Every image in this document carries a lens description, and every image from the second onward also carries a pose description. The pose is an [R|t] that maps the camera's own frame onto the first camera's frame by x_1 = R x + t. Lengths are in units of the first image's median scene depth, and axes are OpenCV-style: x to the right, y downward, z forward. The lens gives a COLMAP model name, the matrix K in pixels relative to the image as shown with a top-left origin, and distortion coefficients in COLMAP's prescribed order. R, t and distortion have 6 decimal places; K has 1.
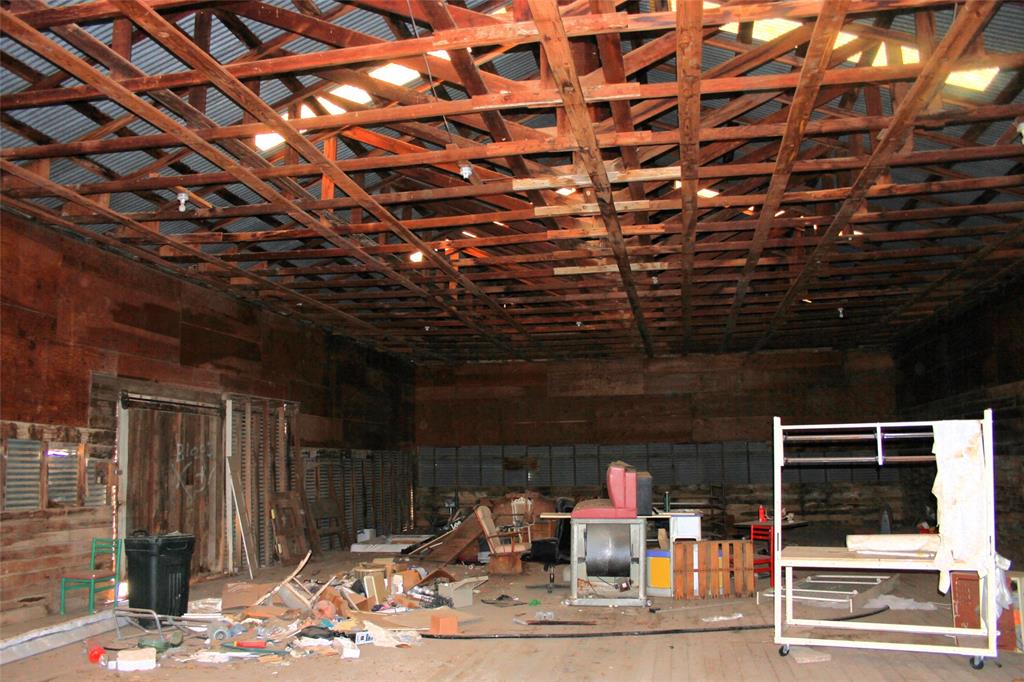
lens RADIAL K [[836.5, 0, 509.1], [0, 836.5, 357.0], [0, 0, 1]] dist [-0.147482, 0.128654]
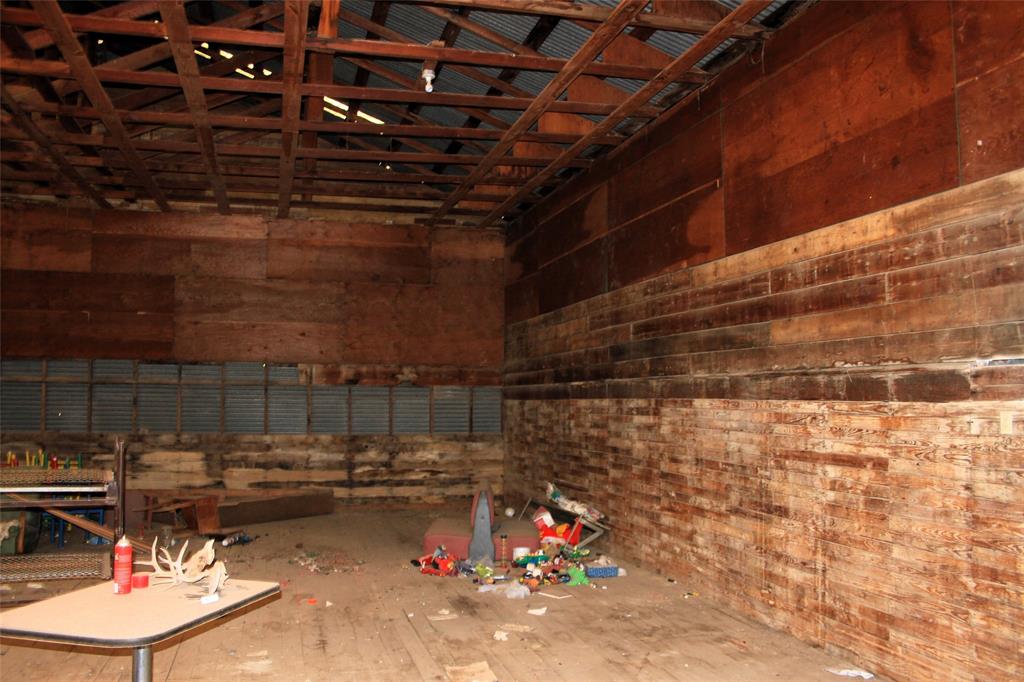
lens RADIAL K [[836.5, 0, 509.1], [0, 836.5, 357.0], [0, 0, 1]] dist [-0.147482, 0.128654]
pose [[0.887257, 0.044826, 0.459092, 0.175626], [-0.079312, 0.995270, 0.056104, 0.052158], [-0.454405, -0.086191, 0.886616, 0.406530]]
